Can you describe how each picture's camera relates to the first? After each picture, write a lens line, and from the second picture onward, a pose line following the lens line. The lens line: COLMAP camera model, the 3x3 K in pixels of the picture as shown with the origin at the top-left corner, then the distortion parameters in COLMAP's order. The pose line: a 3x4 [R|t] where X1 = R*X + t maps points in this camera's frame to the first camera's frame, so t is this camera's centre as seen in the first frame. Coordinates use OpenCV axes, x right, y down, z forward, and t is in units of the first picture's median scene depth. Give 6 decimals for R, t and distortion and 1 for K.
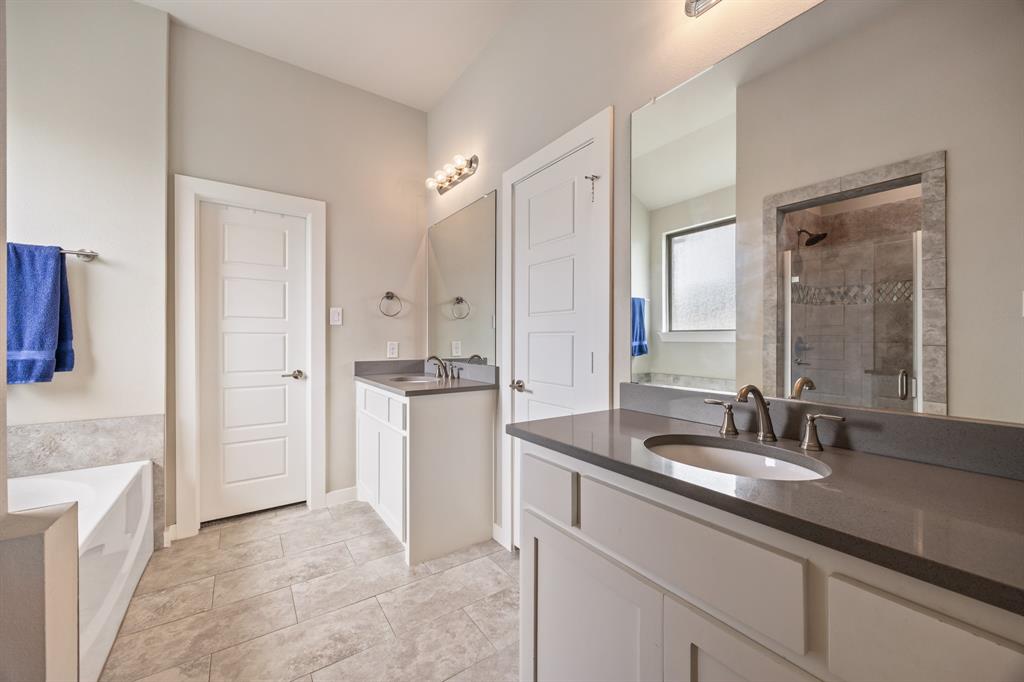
lens RADIAL K [[396.0, 0, 514.6], [0, 396.0, 337.5], [0, 0, 1]] dist [-0.000749, -0.000152]
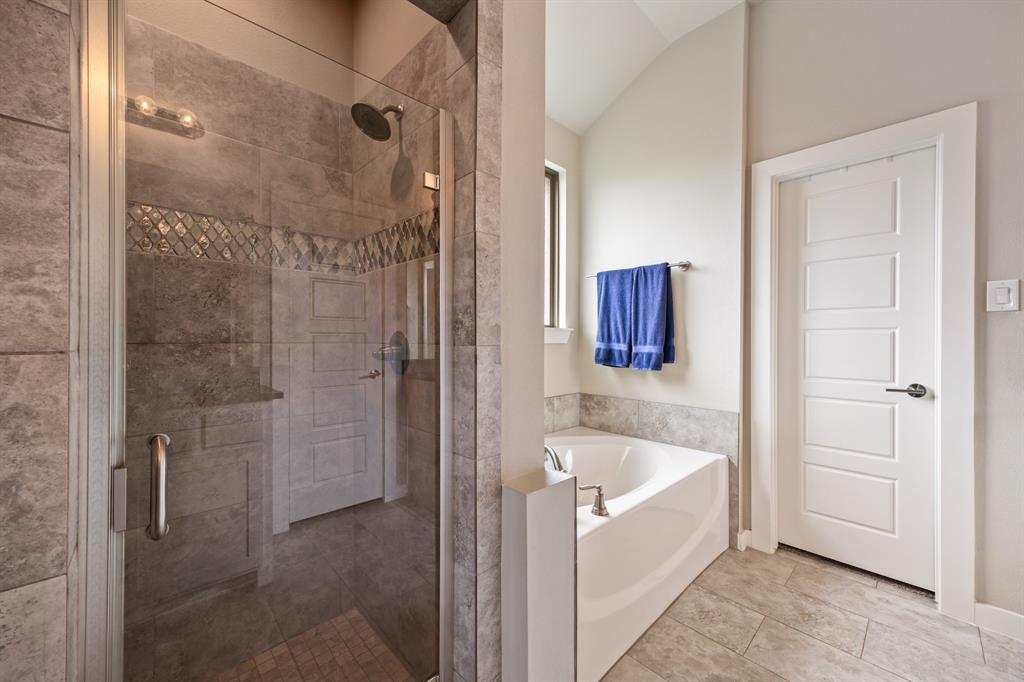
lens RADIAL K [[389.9, 0, 512.3], [0, 389.9, 339.2], [0, 0, 1]] dist [0.001695, 0.000256]
pose [[0.151988, -0.000959, -0.988382, -0.014687], [0.000528, 0.999999, -0.000889, 0.010800], [0.988382, -0.000387, 0.151989, 0.301860]]
